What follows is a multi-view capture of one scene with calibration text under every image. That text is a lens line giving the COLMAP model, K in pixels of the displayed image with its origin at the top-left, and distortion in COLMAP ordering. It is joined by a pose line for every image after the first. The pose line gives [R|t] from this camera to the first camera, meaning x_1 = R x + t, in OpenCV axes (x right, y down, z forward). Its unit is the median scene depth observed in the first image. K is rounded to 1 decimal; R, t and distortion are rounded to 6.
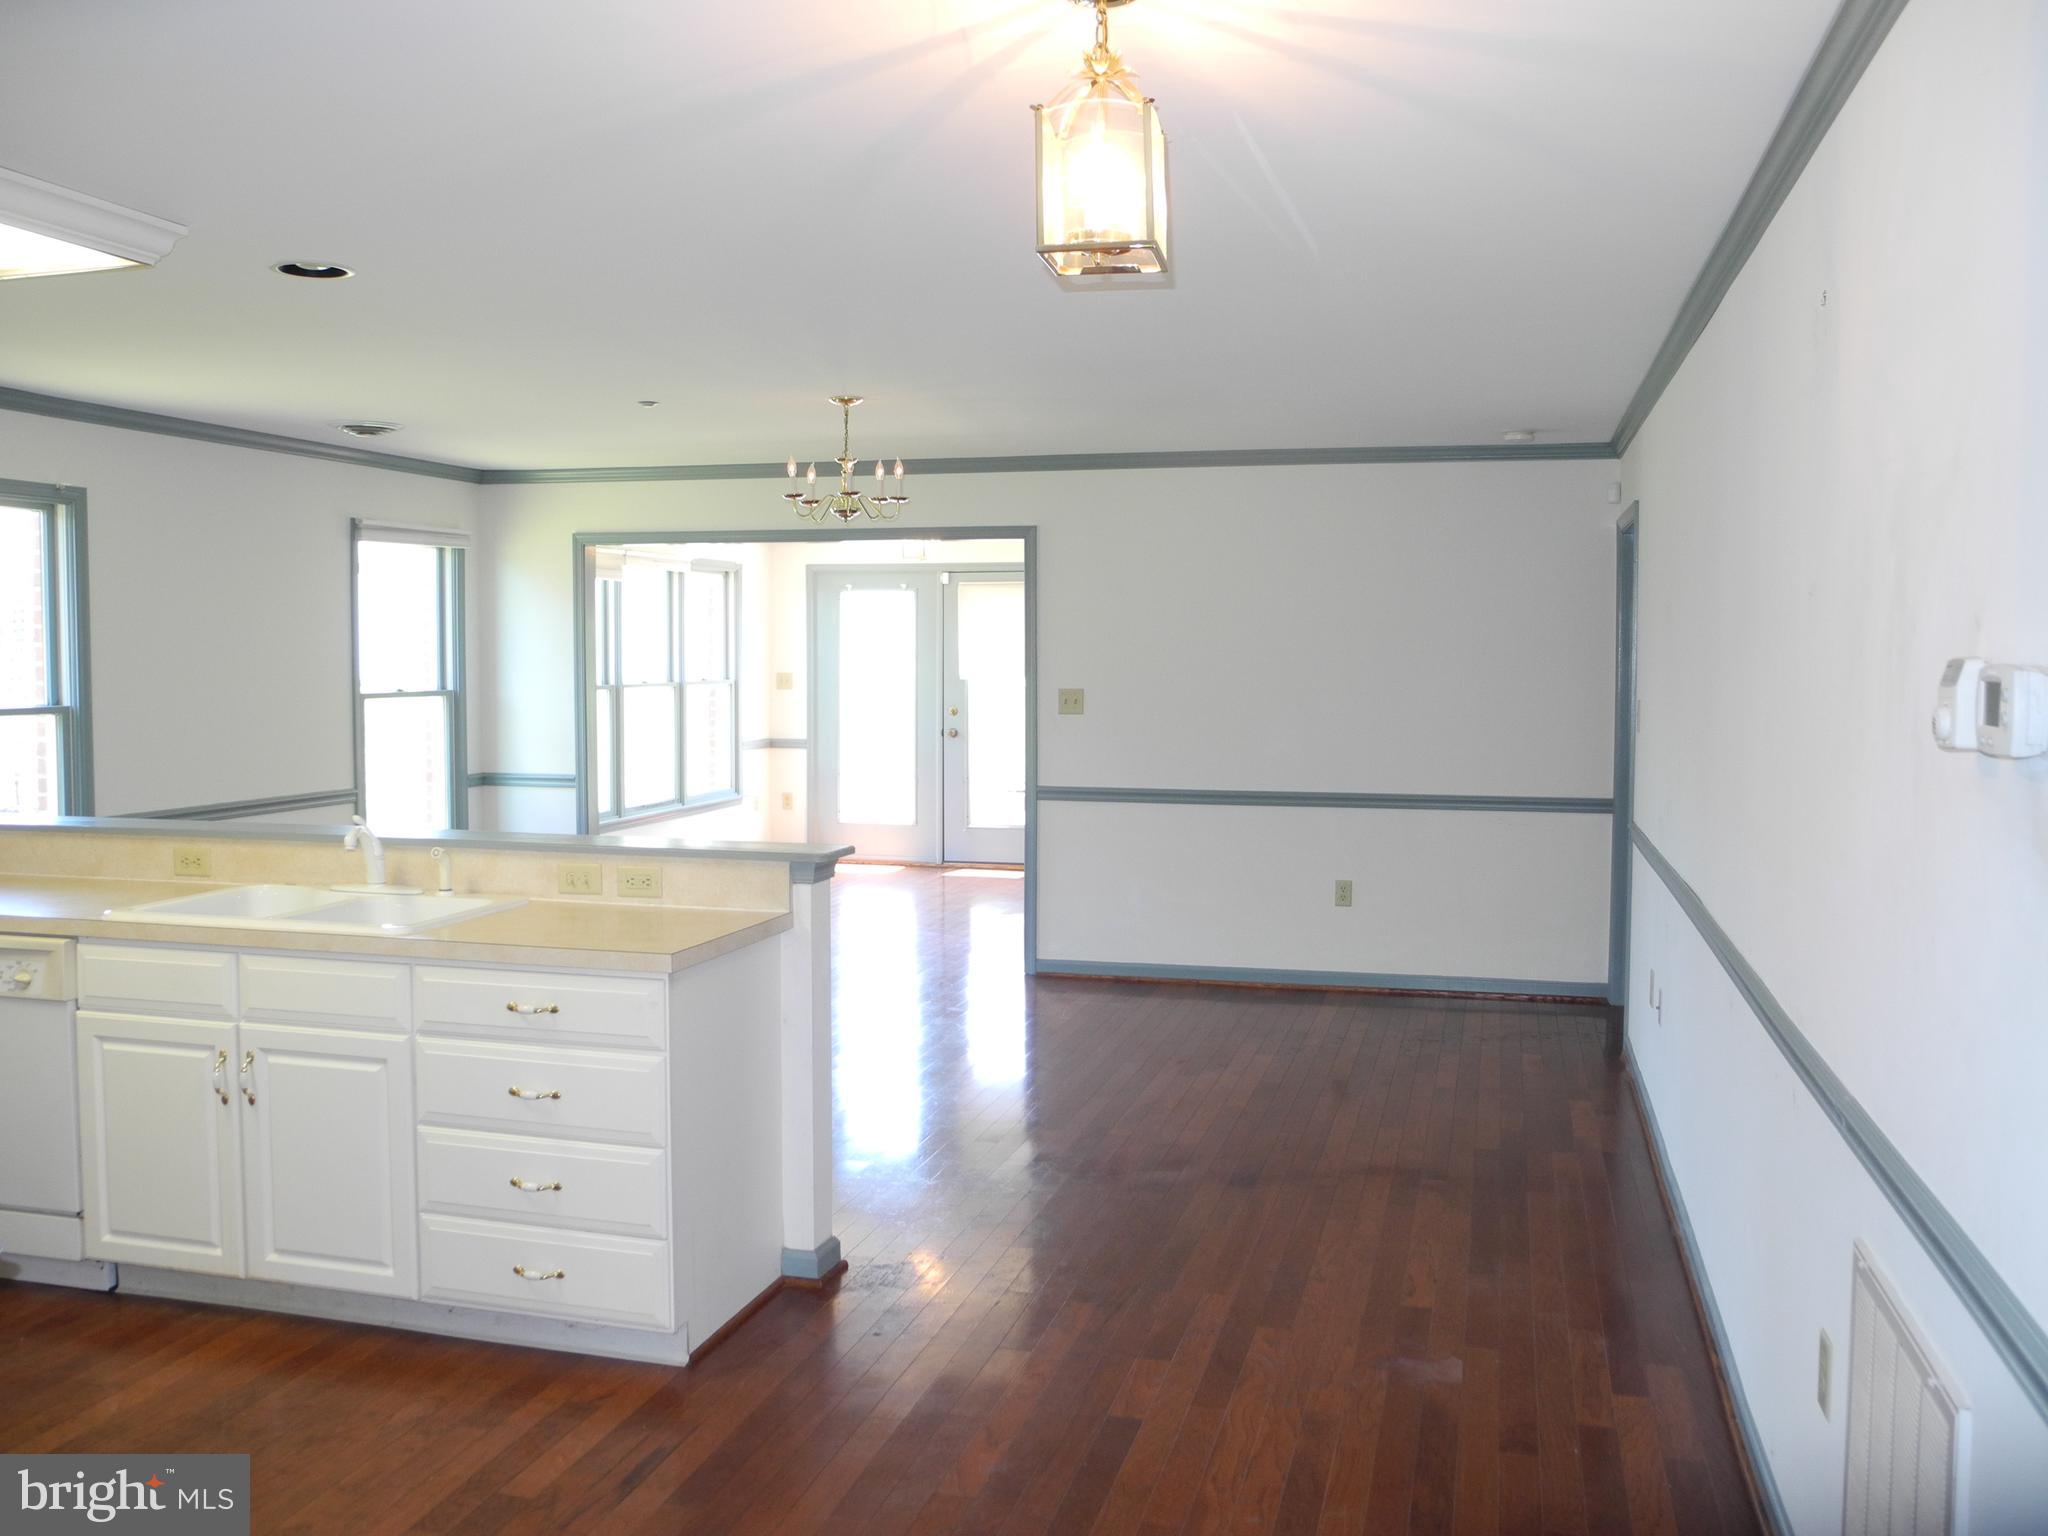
lens RADIAL K [[1780.7, 0, 1024.0], [0, 1780.7, 768.0], [0, 0, 1]] dist [-0.127349, 0.131436]
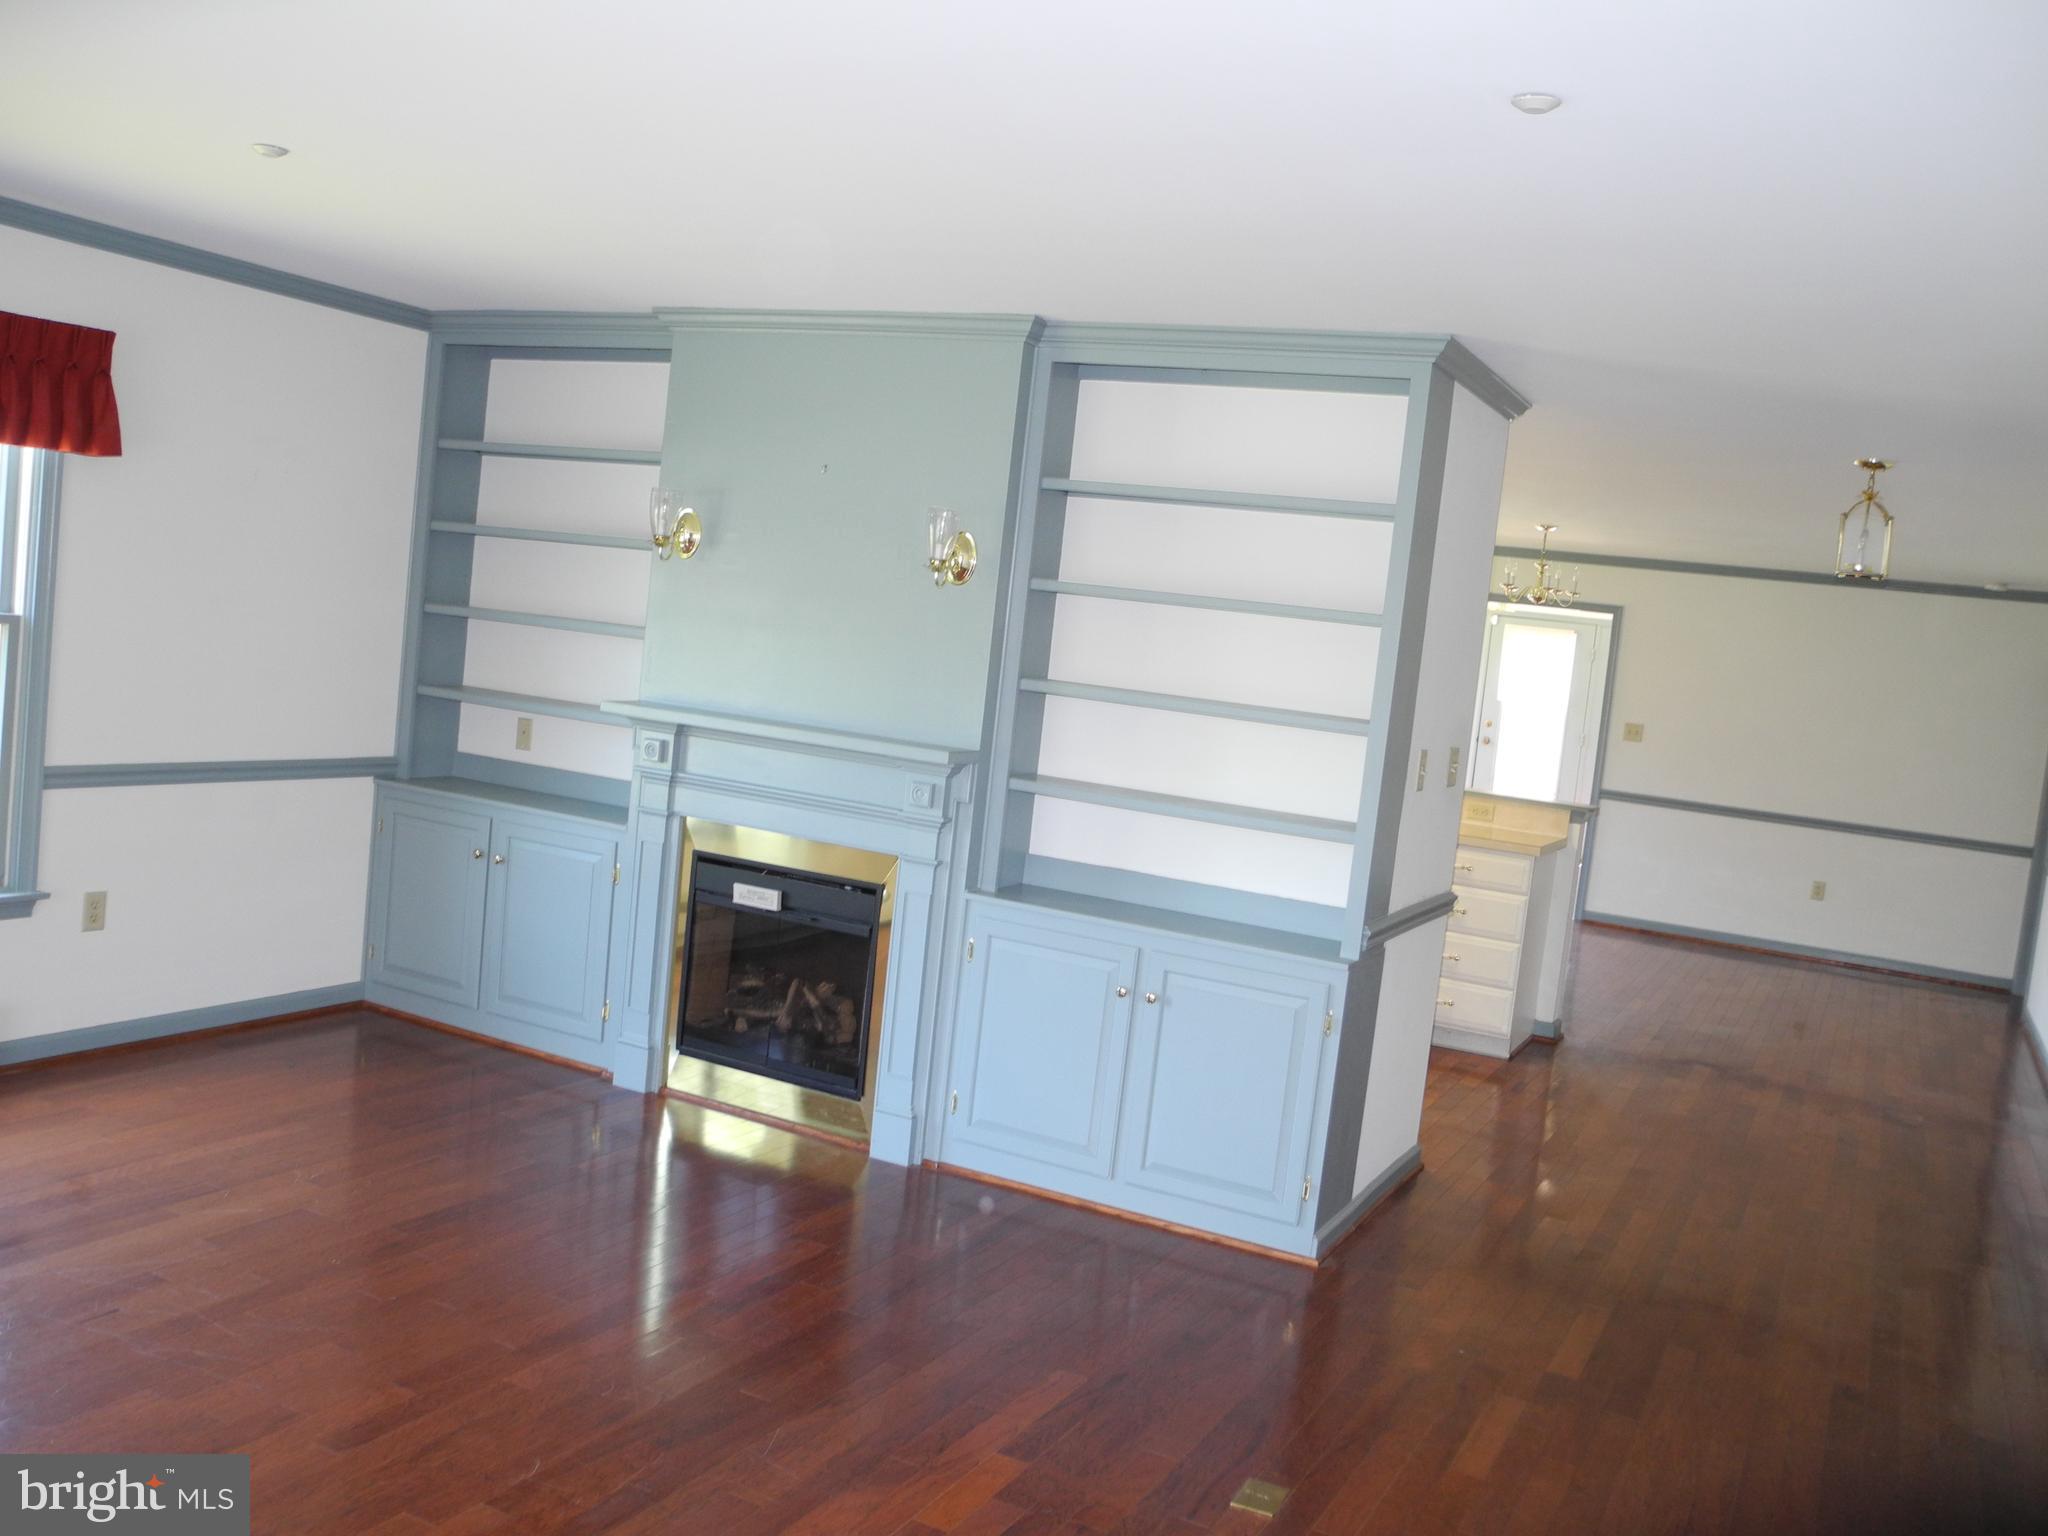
lens RADIAL K [[1780.7, 0, 1024.0], [0, 1780.7, 768.0], [0, 0, 1]] dist [-0.127349, 0.131436]
pose [[0.973224, 0.116892, -0.197919, -0.167121], [-0.115227, 0.993139, 0.019952, 0.018950], [0.198893, 0.003388, 0.980015, -0.469212]]
